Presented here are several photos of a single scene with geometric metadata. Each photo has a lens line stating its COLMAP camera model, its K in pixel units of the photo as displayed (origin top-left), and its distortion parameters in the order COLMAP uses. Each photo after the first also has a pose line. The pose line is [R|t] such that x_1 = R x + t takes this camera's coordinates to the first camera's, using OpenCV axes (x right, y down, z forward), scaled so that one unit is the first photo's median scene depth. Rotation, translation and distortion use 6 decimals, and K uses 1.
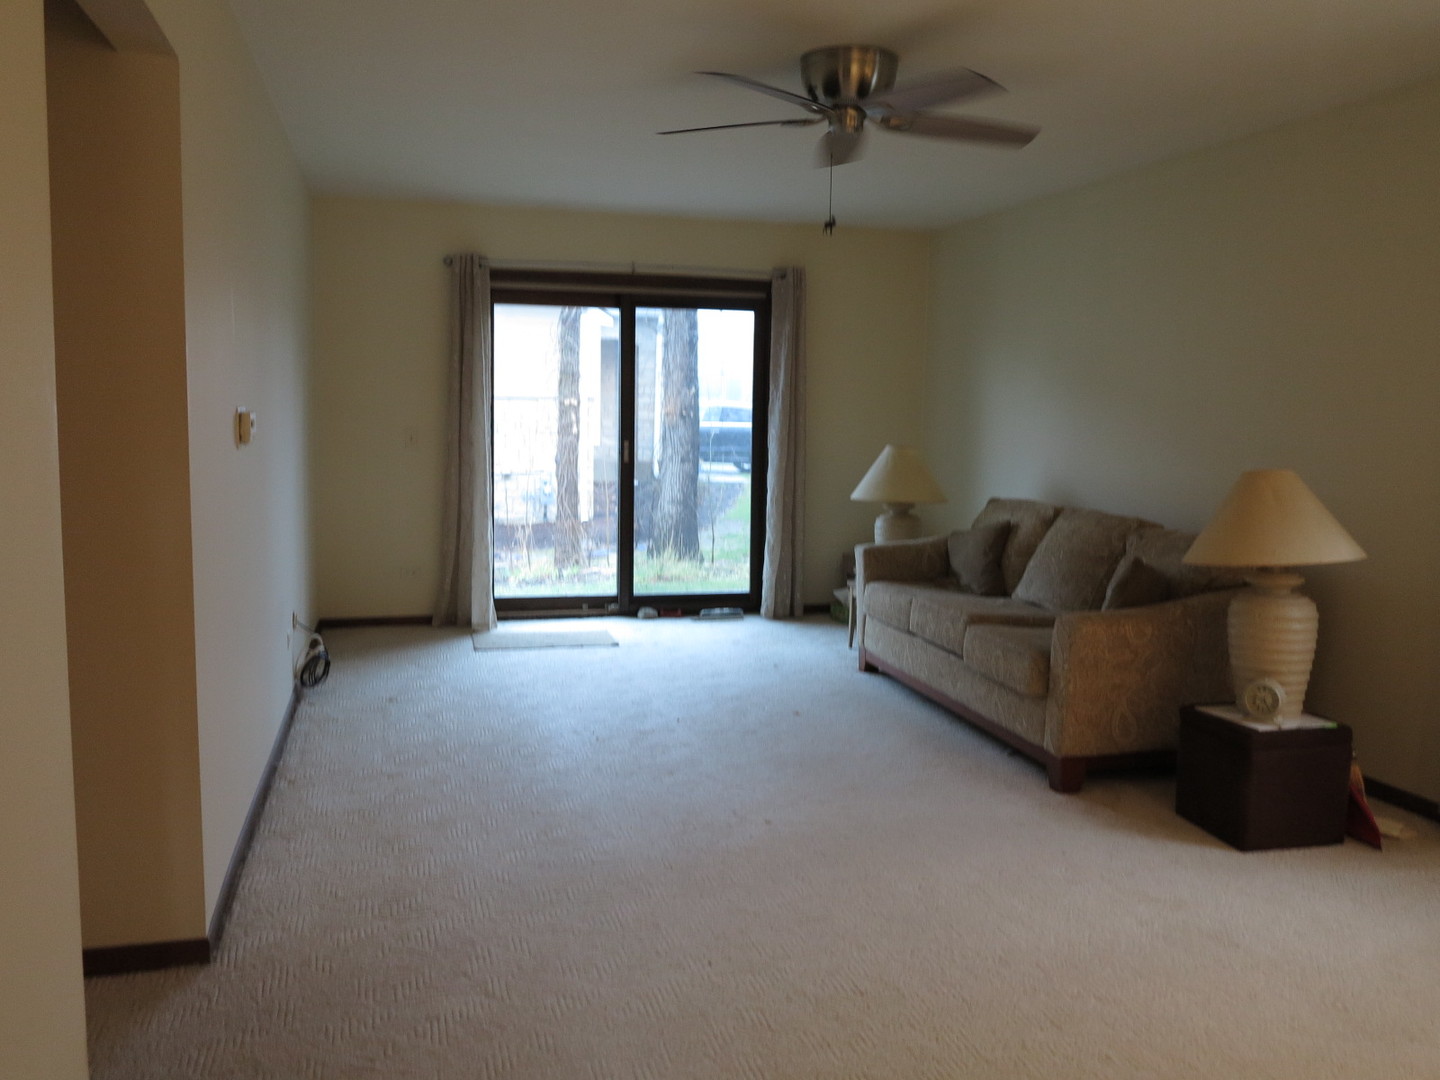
lens RADIAL K [[1179.7, 0, 722.6], [0, 1179.7, 539.7], [0, 0, 1]] dist [-0.048834, 0.020976]
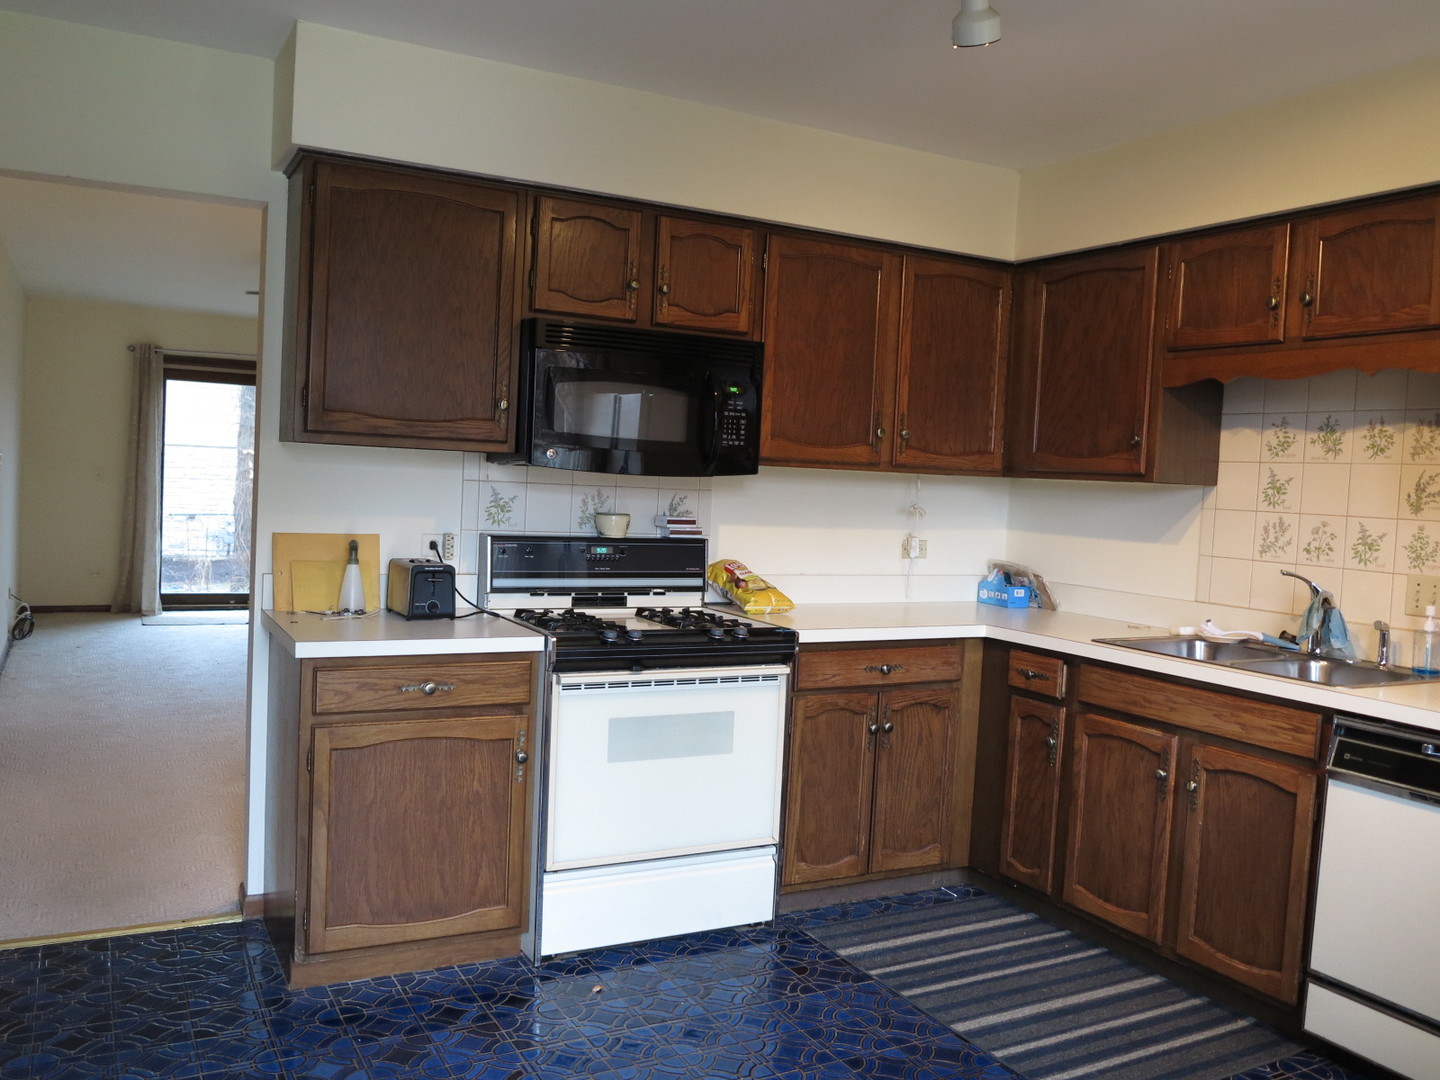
lens RADIAL K [[1179.7, 0, 717.5], [0, 1179.7, 539.3], [0, 0, 1]] dist [-0.048834, 0.020976]
pose [[0.973226, 0.017522, 0.229181, 0.127868], [-0.006056, 0.998698, -0.050642, 0.053960], [-0.229770, 0.047899, 0.972065, -0.485318]]
